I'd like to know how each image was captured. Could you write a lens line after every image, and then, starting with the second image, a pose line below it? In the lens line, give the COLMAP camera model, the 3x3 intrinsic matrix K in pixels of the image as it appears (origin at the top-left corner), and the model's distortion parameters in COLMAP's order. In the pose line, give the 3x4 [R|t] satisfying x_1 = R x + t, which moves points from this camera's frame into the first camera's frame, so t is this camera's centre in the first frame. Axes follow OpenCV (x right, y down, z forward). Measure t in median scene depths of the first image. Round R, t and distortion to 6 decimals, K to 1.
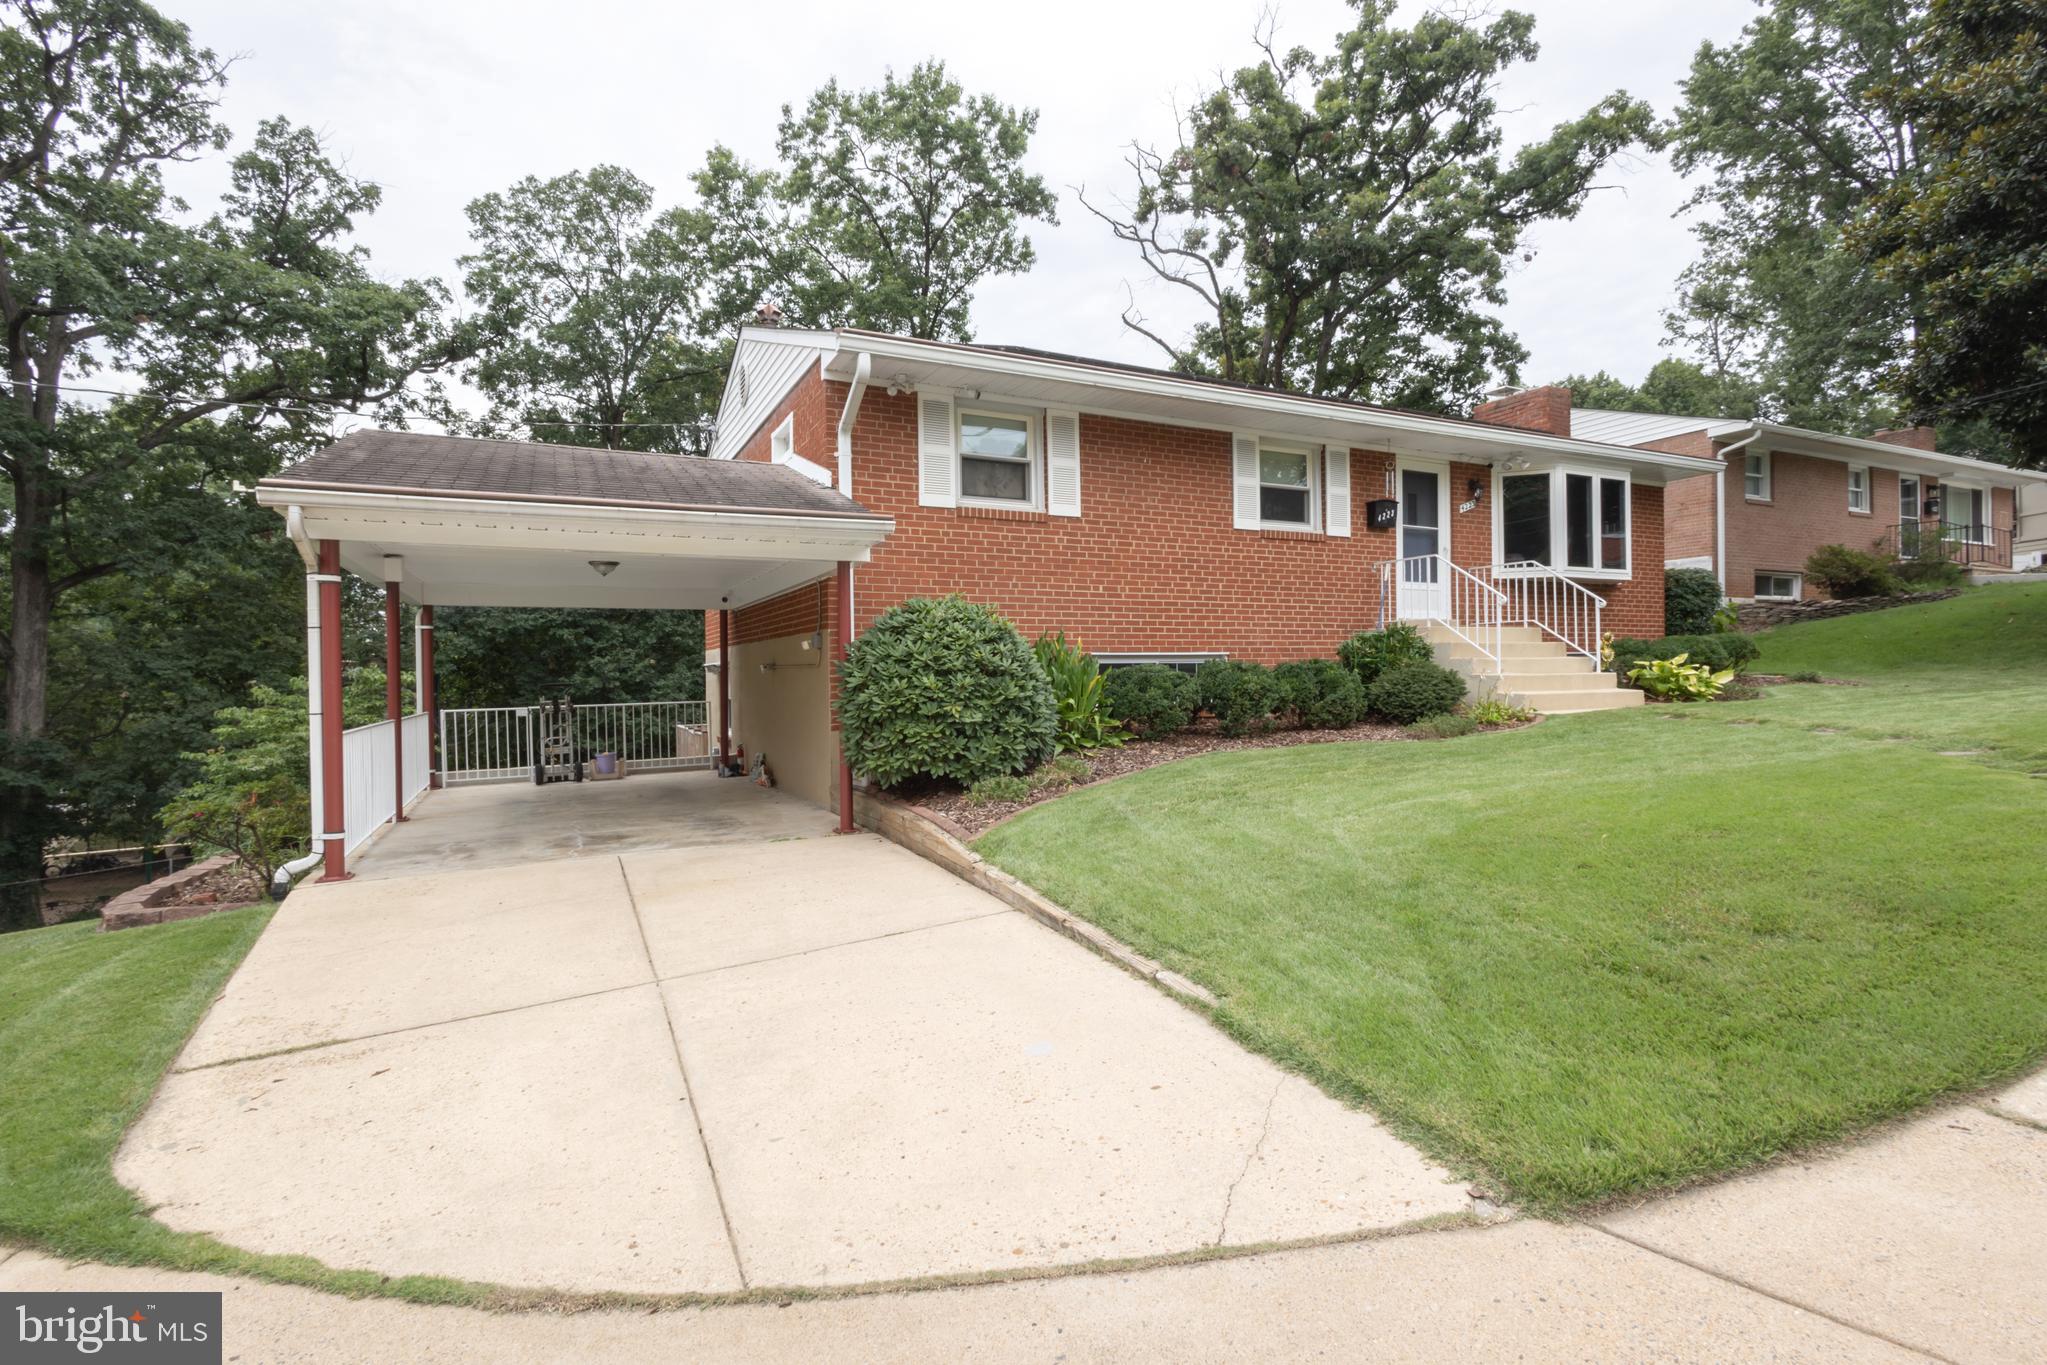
lens RADIAL K [[946.4, 0, 1023.5], [0, 946.4, 682.5], [0, 0, 1]] dist [0.008990, -0.000488]
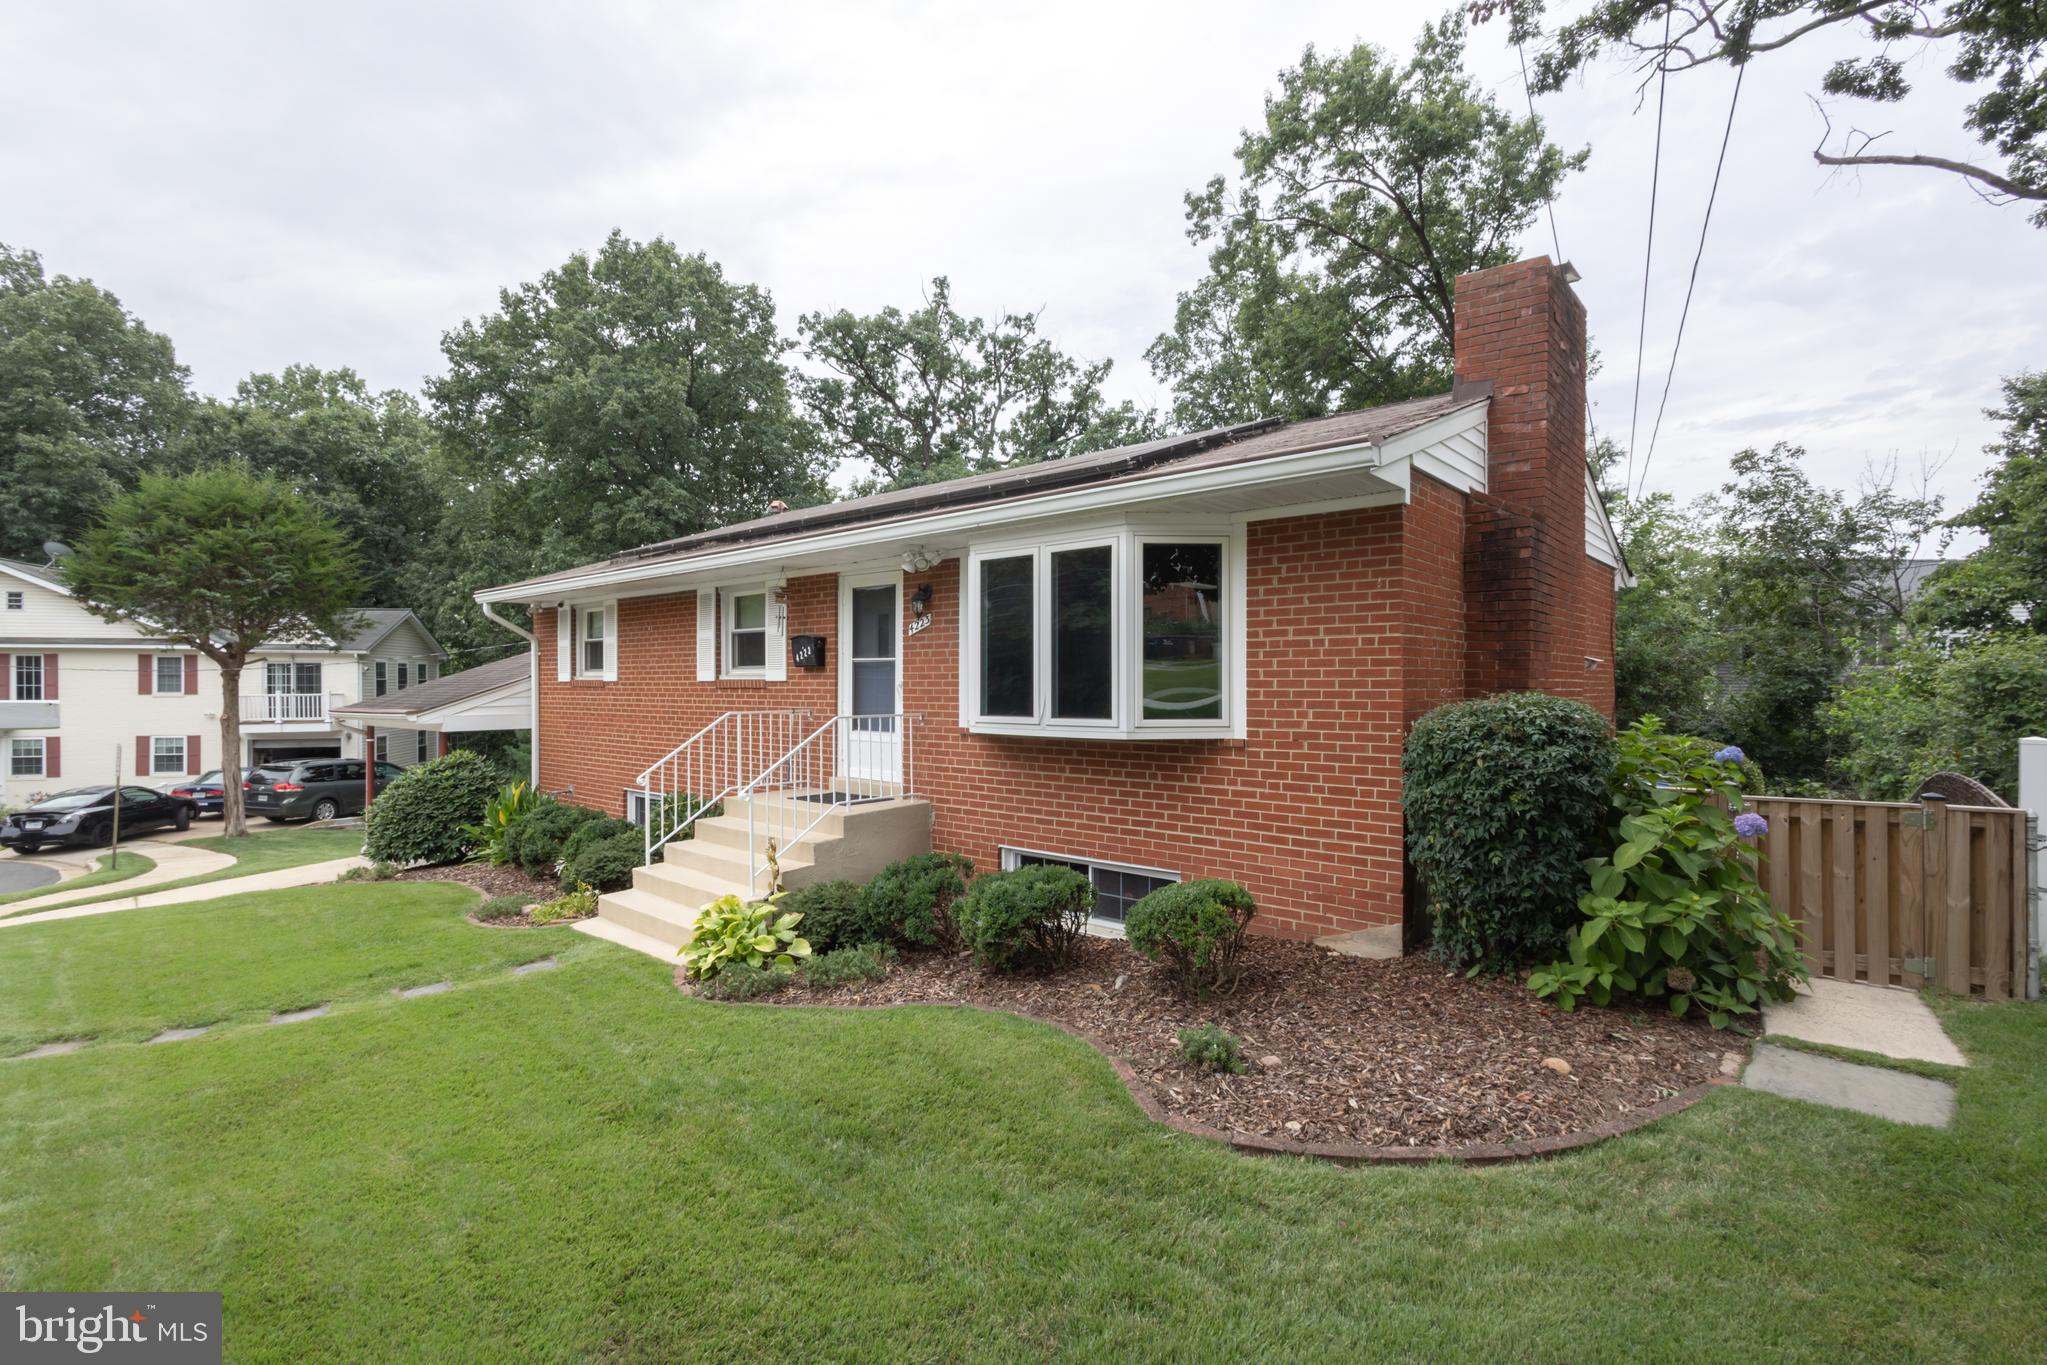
lens RADIAL K [[946.4, 0, 1023.5], [0, 946.4, 682.5], [0, 0, 1]] dist [0.008990, -0.000488]
pose [[0.382493, 0.011876, -0.923882, 1.326307], [-0.011442, 0.999902, 0.008116, -0.173592], [0.923888, 0.007467, 0.382591, 0.931715]]
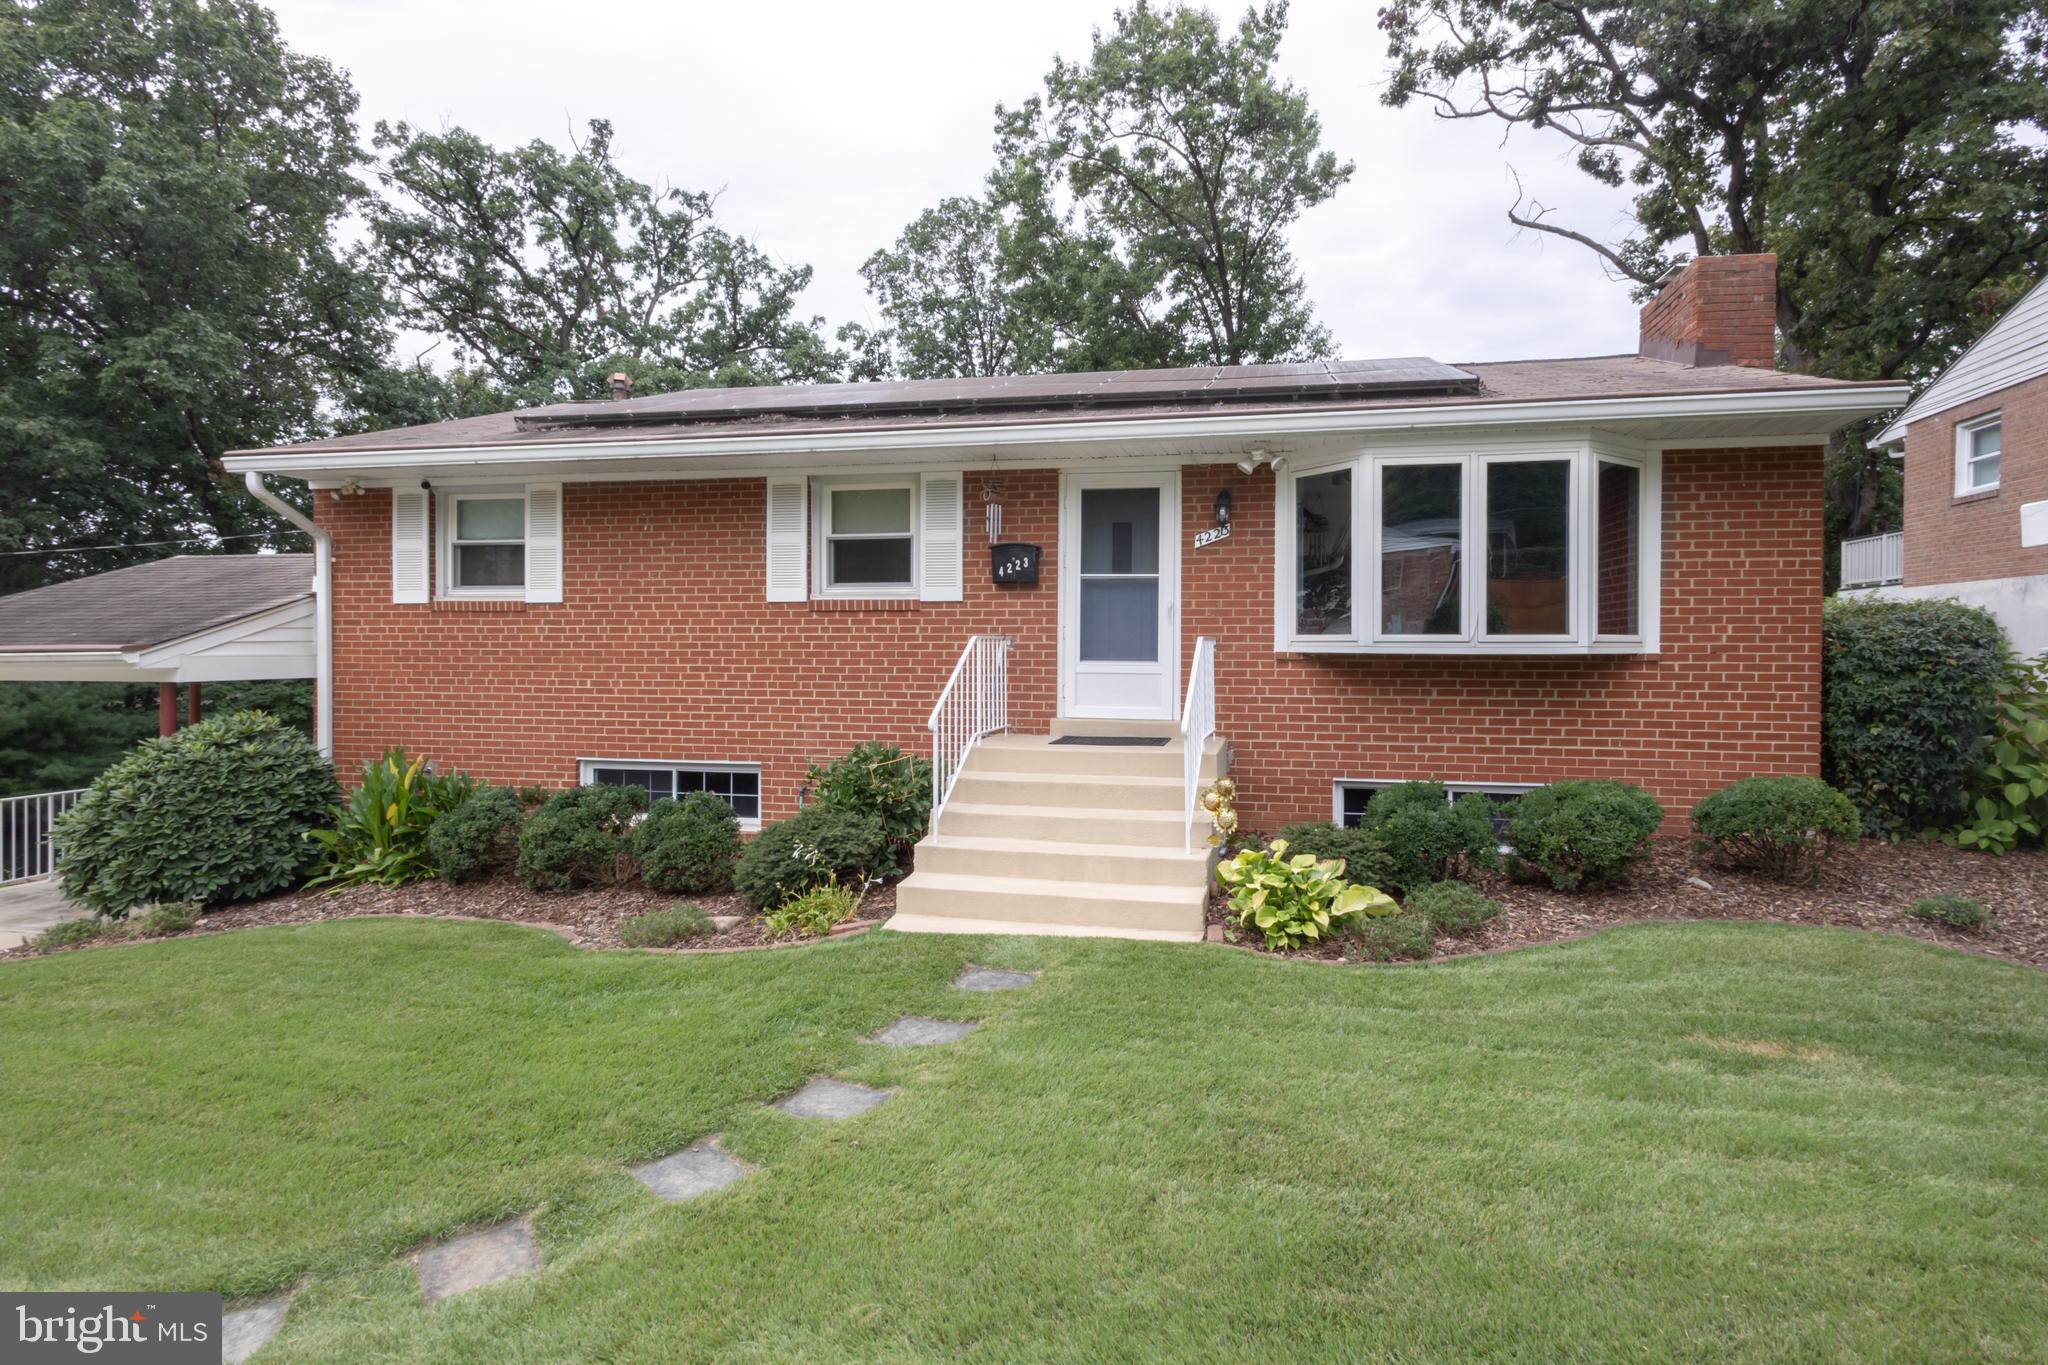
lens RADIAL K [[1016.0, 0, 1071.3], [0, 1016.0, 650.9], [0, 0, 1]] dist [0.012477, 0.000089]
pose [[0.794579, 0.016966, -0.606923, 0.920791], [-0.018901, 0.999816, 0.003205, -0.130035], [0.606866, 0.008925, 0.794754, 0.493547]]
